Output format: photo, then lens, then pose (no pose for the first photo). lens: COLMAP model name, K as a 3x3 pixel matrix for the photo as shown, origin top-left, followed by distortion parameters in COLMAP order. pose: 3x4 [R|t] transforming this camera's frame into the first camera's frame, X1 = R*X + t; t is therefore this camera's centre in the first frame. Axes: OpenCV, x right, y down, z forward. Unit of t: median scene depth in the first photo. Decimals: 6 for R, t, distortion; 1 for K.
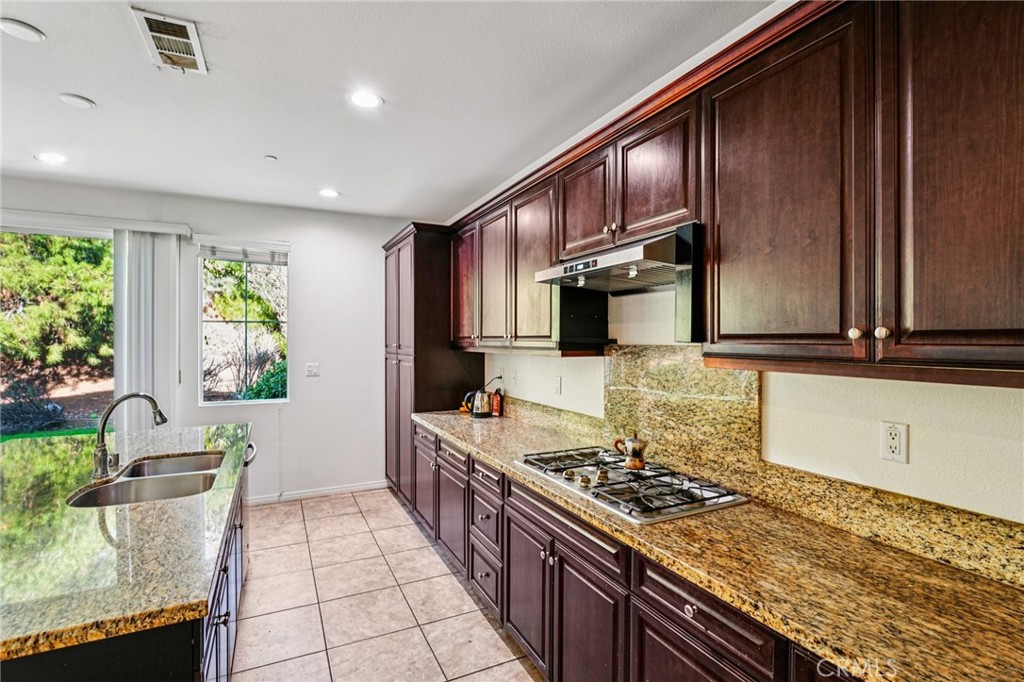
lens RADIAL K [[484.9, 0, 508.0], [0, 484.9, 342.5], [0, 0, 1]] dist [-0.002849, -0.000606]
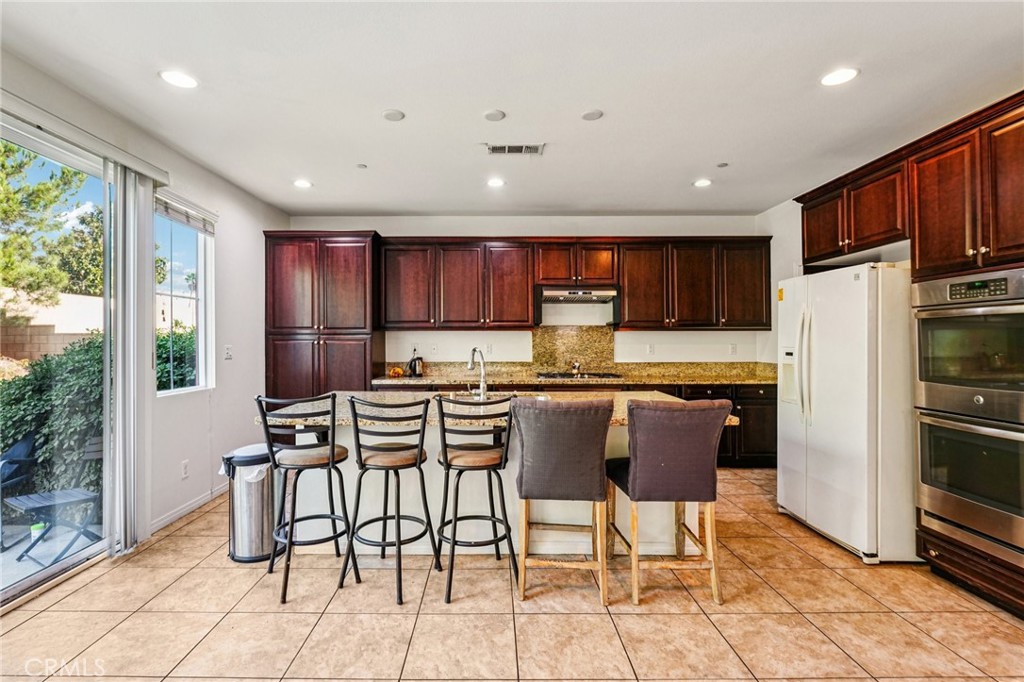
lens RADIAL K [[484.9, 0, 487.8], [0, 484.9, 341.3], [0, 0, 1]] dist [-0.002849, -0.000606]
pose [[0.446045, -0.007025, 0.894983, -1.105974], [0.008327, 0.999958, 0.003698, 0.039393], [-0.894972, 0.005803, 0.446085, 0.149564]]
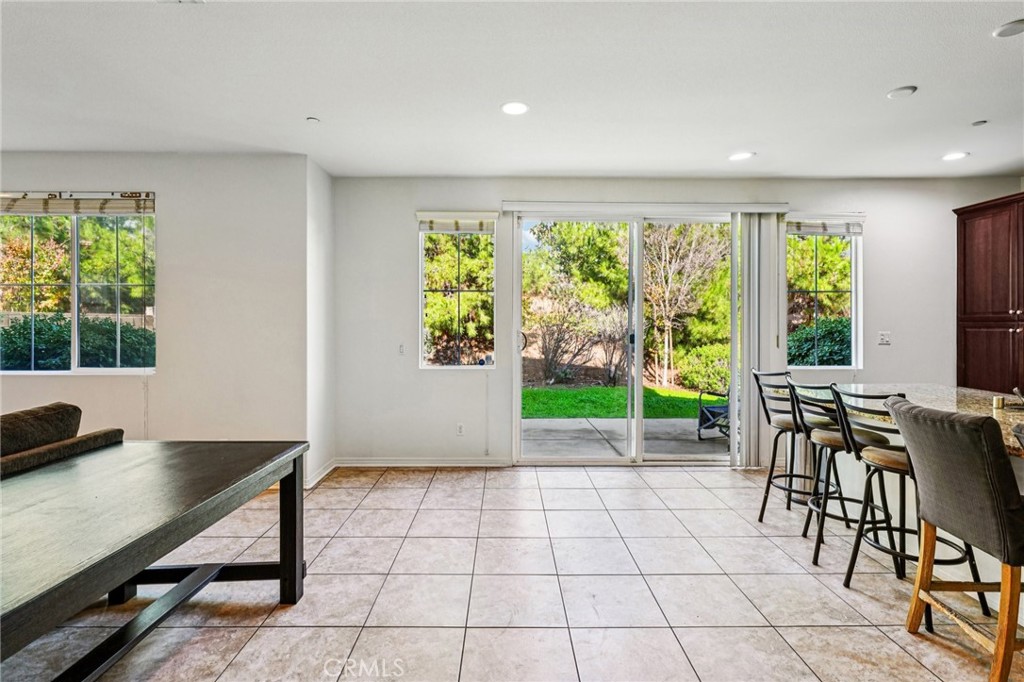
lens RADIAL K [[484.9, 0, 511.5], [0, 484.9, 322.3], [0, 0, 1]] dist [-0.002849, -0.000606]
pose [[0.904703, -0.002587, -0.426034, -0.732109], [-0.000945, 0.999967, -0.008080, 0.035405], [0.426041, 0.007712, 0.904671, -0.255030]]
